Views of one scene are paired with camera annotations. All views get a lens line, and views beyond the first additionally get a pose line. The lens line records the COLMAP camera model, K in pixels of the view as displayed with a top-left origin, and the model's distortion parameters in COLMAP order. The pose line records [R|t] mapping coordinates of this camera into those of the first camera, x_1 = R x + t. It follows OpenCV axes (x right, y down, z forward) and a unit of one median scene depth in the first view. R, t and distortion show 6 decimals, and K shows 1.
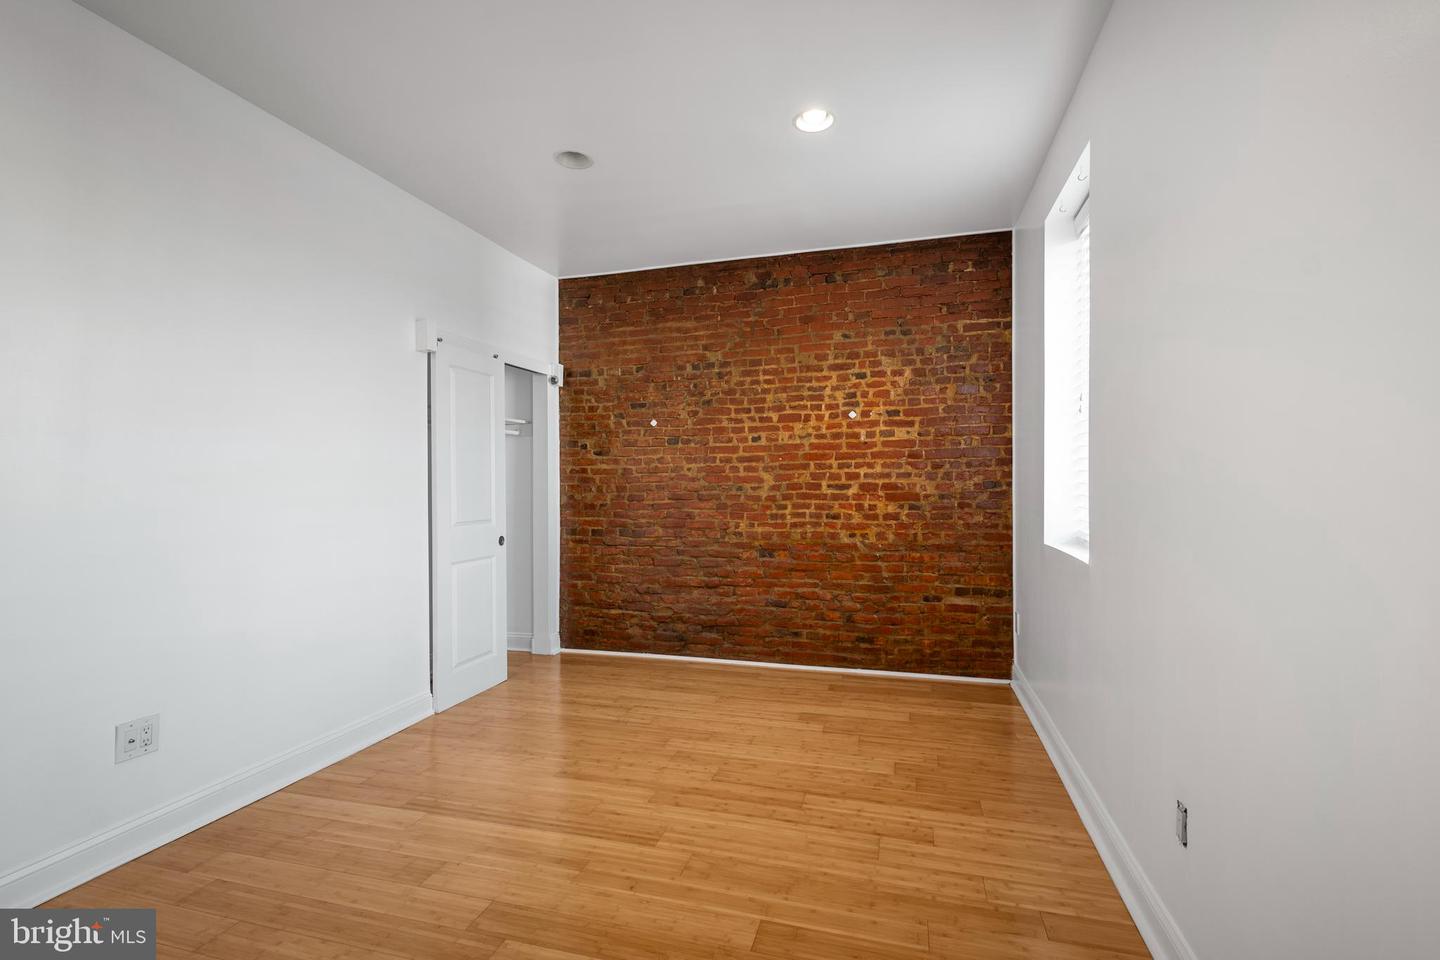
lens RADIAL K [[654.0, 0, 718.1], [0, 654.0, 469.3], [0, 0, 1]] dist [-0.001687, -0.000058]
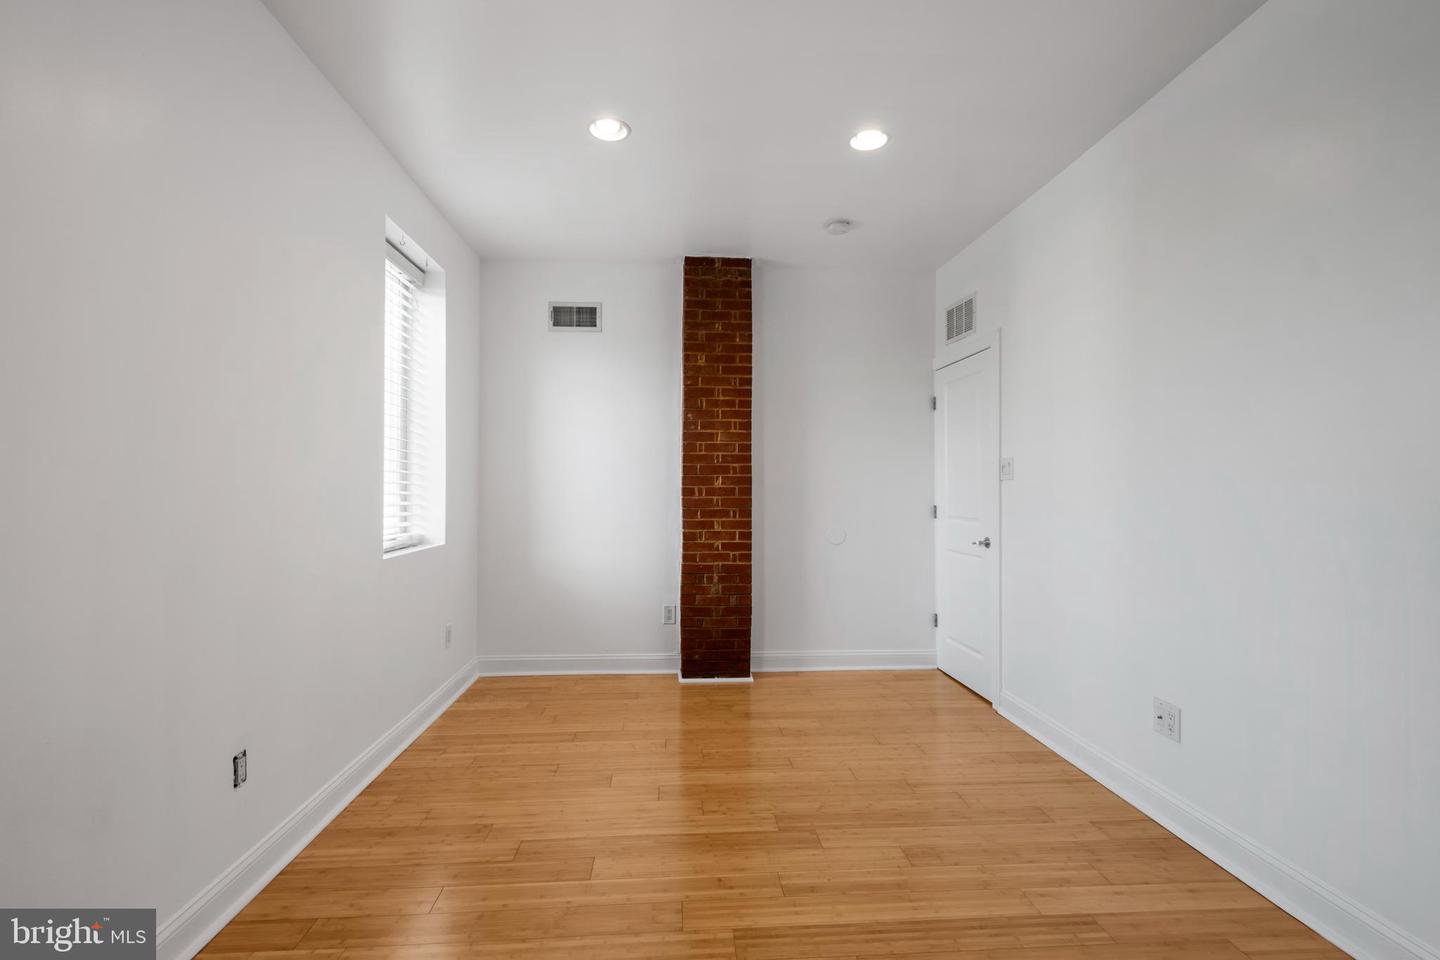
lens RADIAL K [[654.0, 0, 718.1], [0, 654.0, 469.3], [0, 0, 1]] dist [-0.001687, -0.000058]
pose [[-0.938254, -0.007486, -0.345866, 0.108514], [0.012033, 0.998455, -0.054253, 0.019745], [0.345738, -0.055065, -0.936714, 0.926931]]
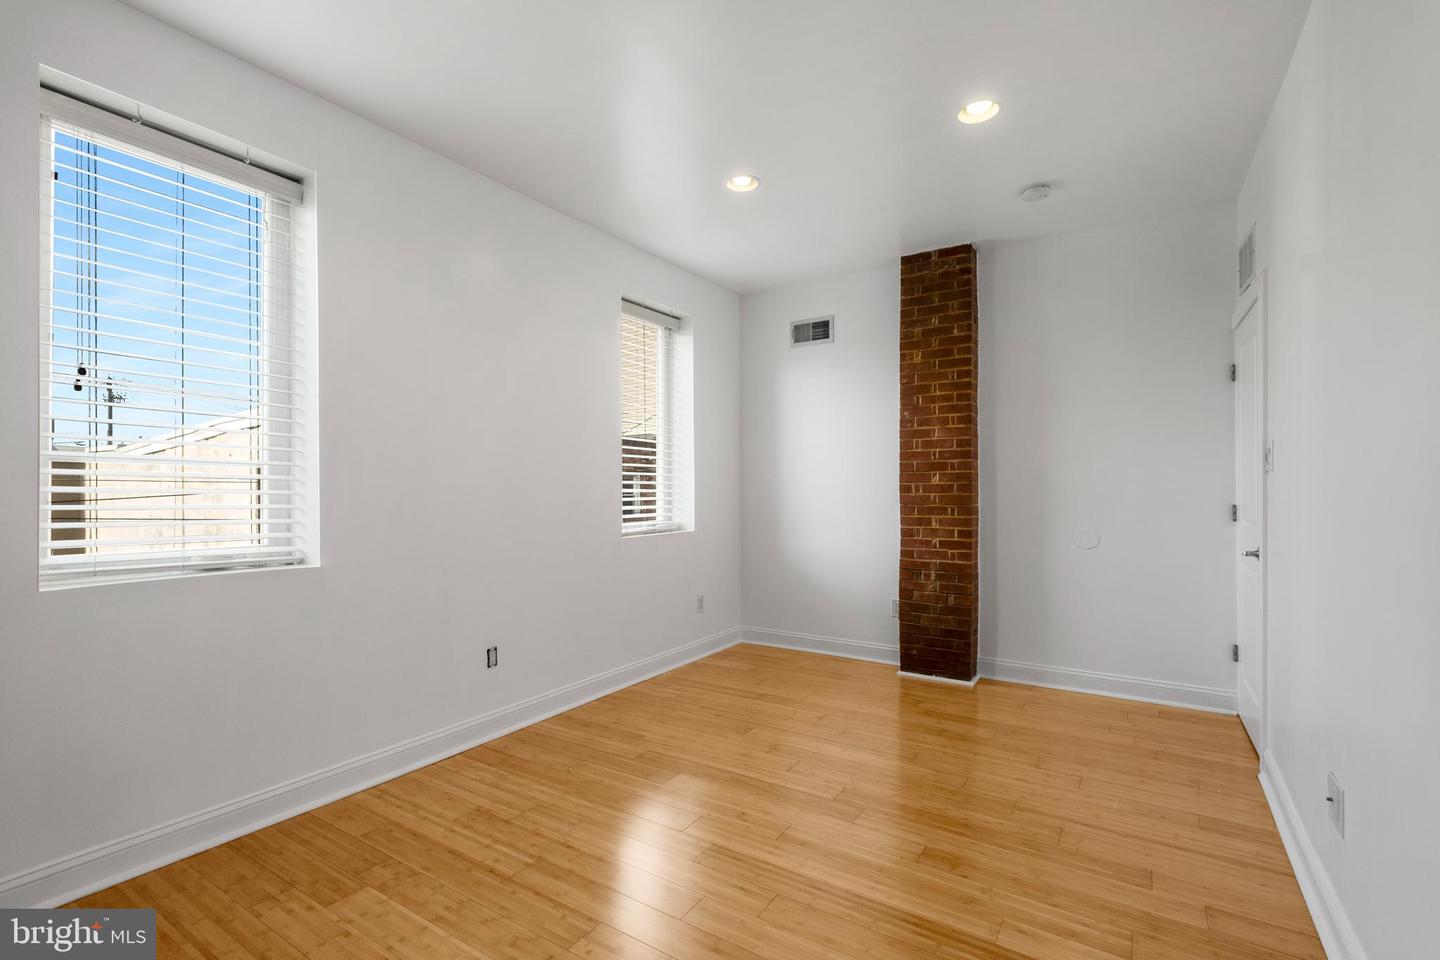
lens RADIAL K [[650.9, 0, 713.6], [0, 650.9, 475.2], [0, 0, 1]] dist [0.002250, -0.000187]
pose [[-0.956414, 0.014841, 0.291637, -0.207170], [0.001280, 0.998911, -0.046638, 0.024965], [-0.292012, -0.044232, -0.955391, 1.027527]]
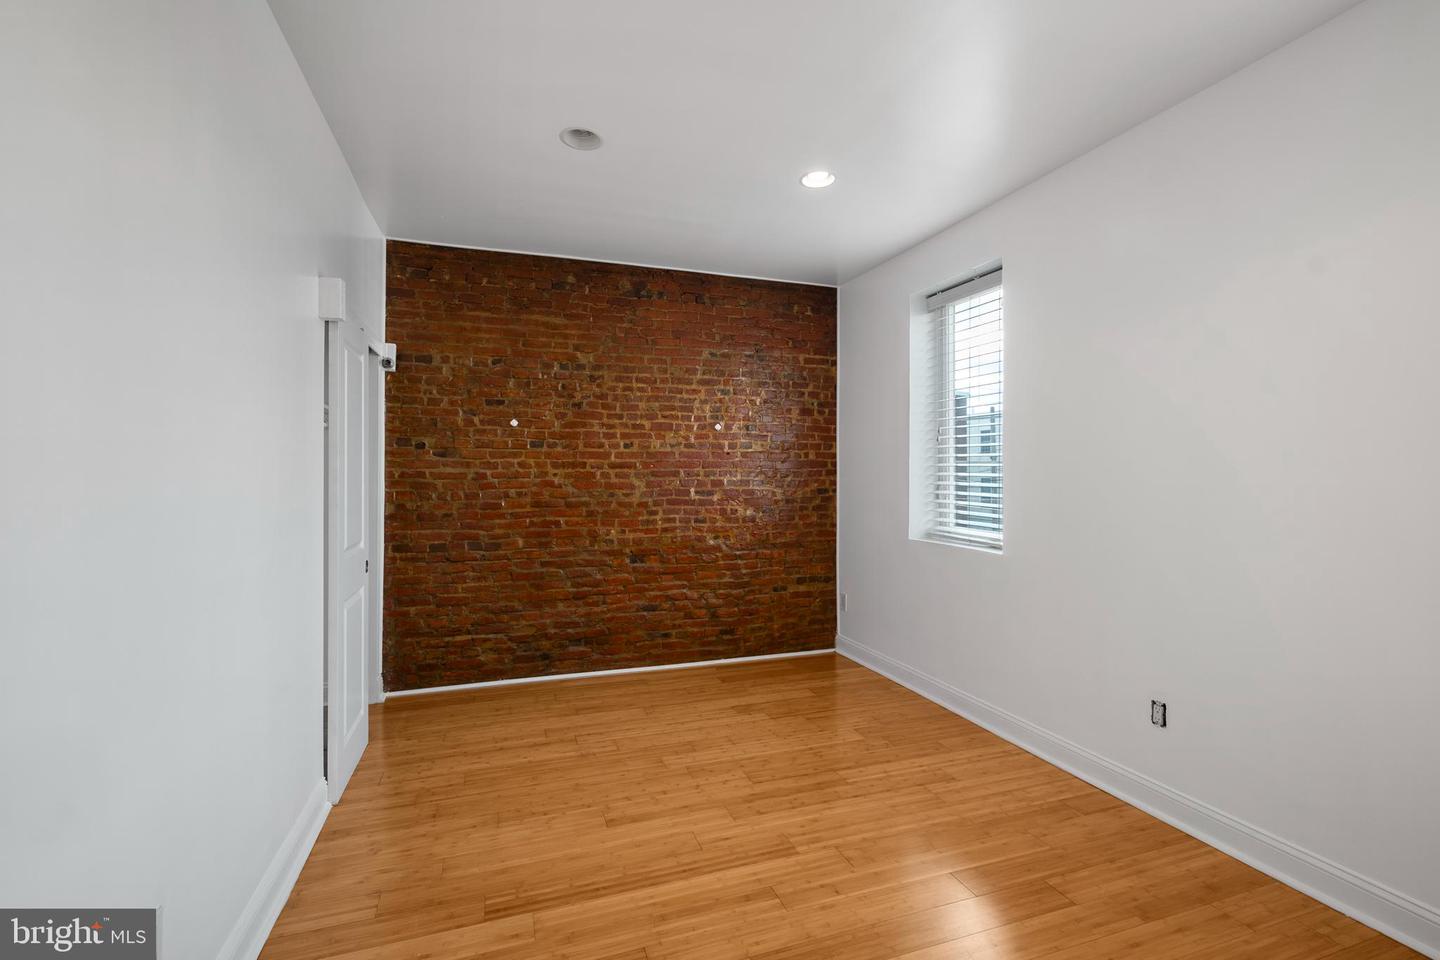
lens RADIAL K [[642.8, 0, 716.4], [0, 642.8, 453.8], [0, 0, 1]] dist [-0.003989, -0.000955]
pose [[0.815214, 0.026649, 0.578547, -0.419176], [-0.021087, 0.999644, -0.016332, -0.021195], [-0.578776, 0.001115, 0.815486, 0.123250]]
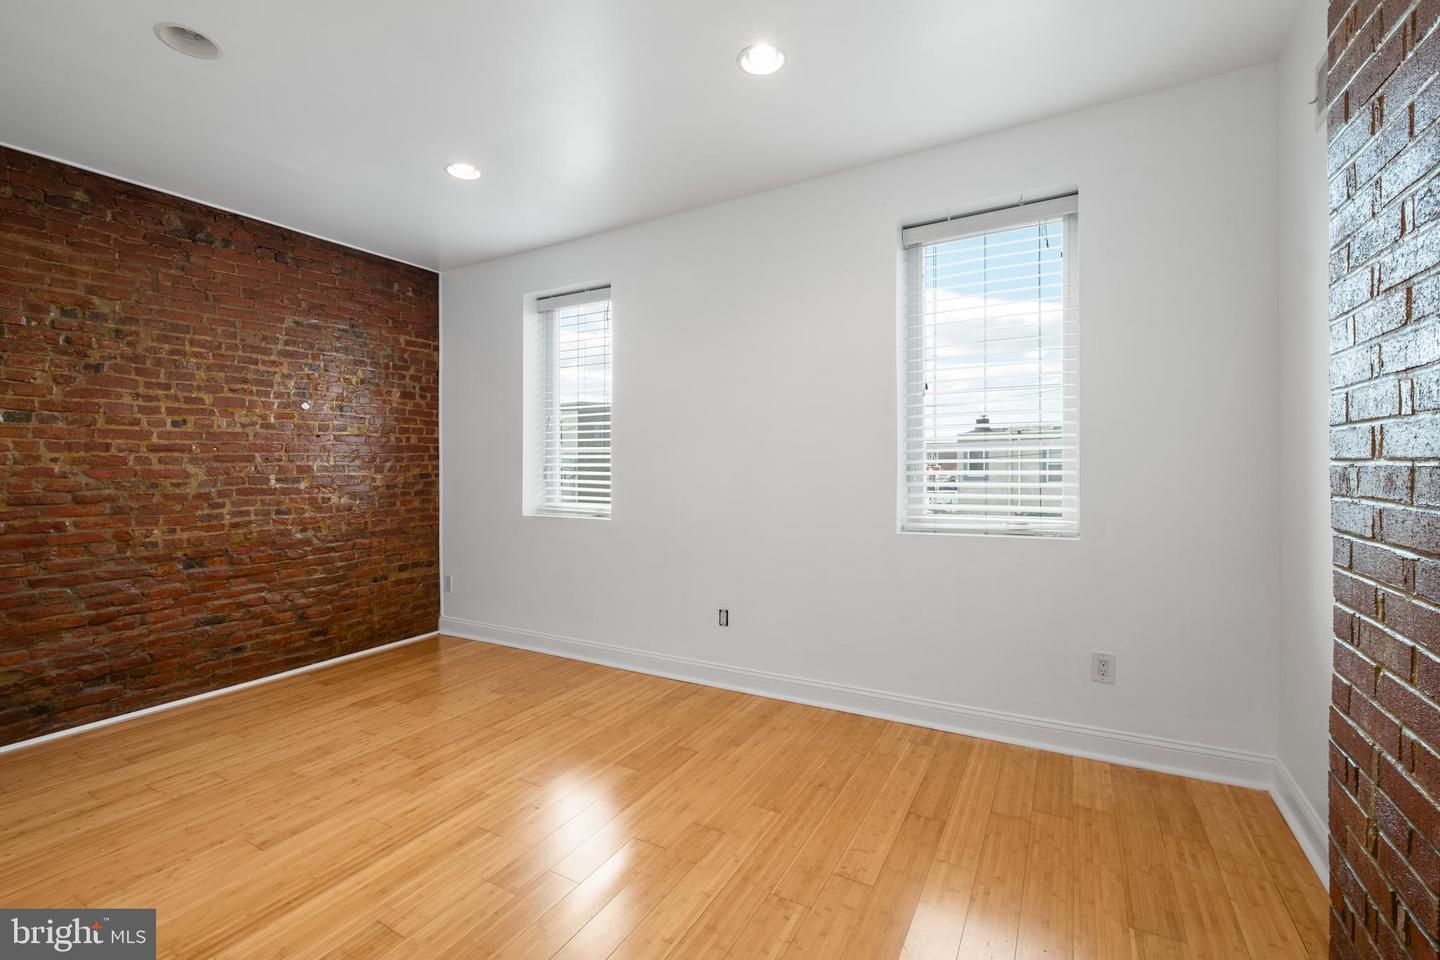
lens RADIAL K [[622.8, 0, 718.1], [0, 622.8, 457.2], [0, 0, 1]] dist [-0.002075, -0.001311]
pose [[0.231417, 0.014183, 0.972751, -0.554098], [-0.013299, 0.999846, -0.011415, -0.005023], [-0.972764, -0.010295, 0.231570, 0.185894]]
